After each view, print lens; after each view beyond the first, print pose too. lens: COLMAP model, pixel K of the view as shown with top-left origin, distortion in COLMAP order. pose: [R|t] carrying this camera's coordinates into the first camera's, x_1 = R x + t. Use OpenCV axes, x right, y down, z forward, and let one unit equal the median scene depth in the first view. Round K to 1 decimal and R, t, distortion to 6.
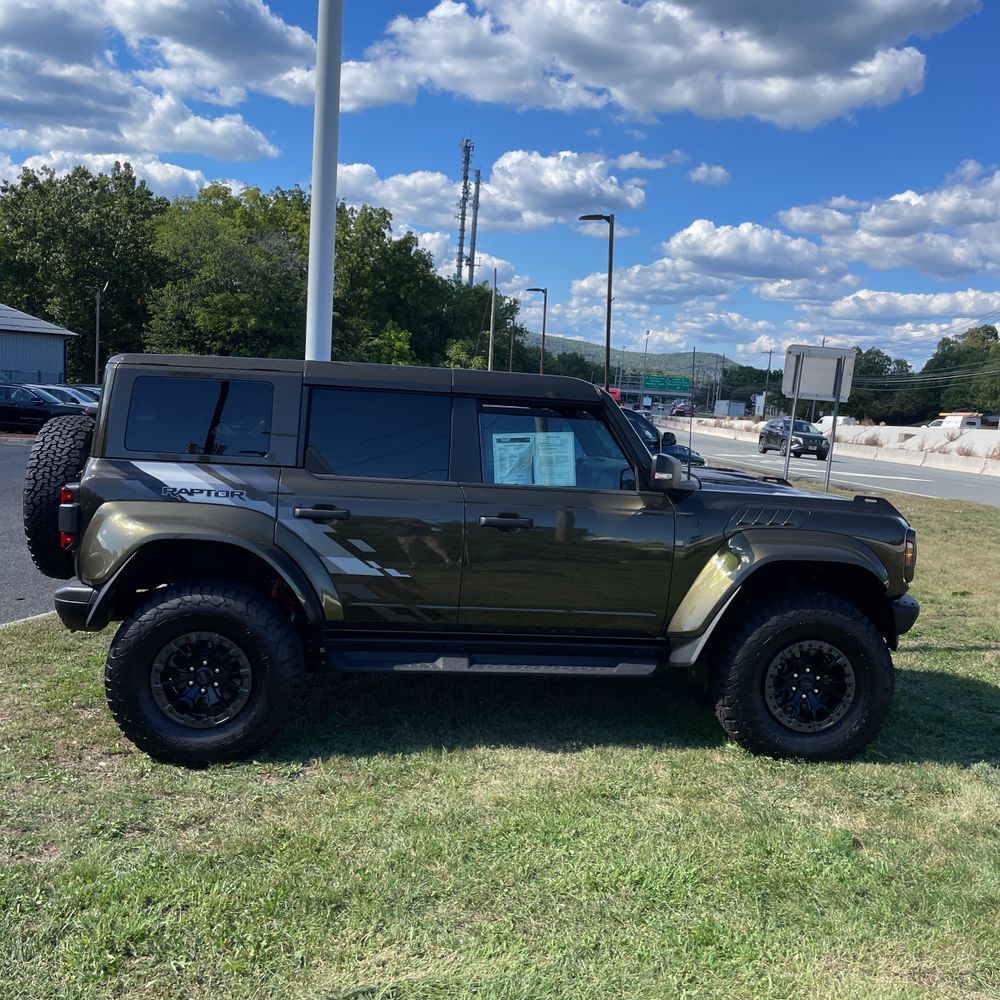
lens RADIAL K [[1015.2, 0, 515.3], [0, 1015.2, 488.6], [0, 0, 1]] dist [0.031418, 0.000000]
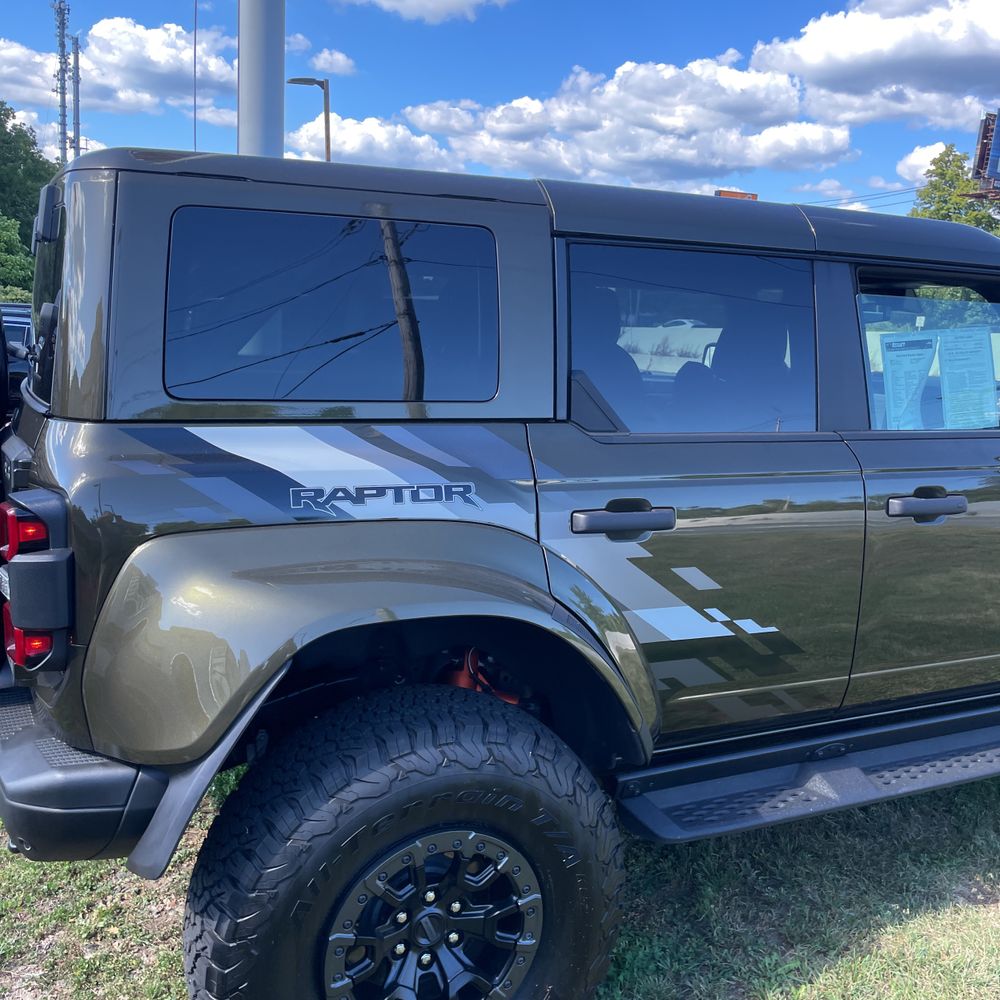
lens RADIAL K [[1015.2, 0, 501.4], [0, 1015.2, 494.7], [0, 0, 1]] dist [0.031418, 0.000000]
pose [[0.941472, -0.074264, 0.328808, -0.387855], [0.041106, 0.993443, 0.106680, -0.036857], [-0.334574, -0.086920, 0.938352, 0.584402]]
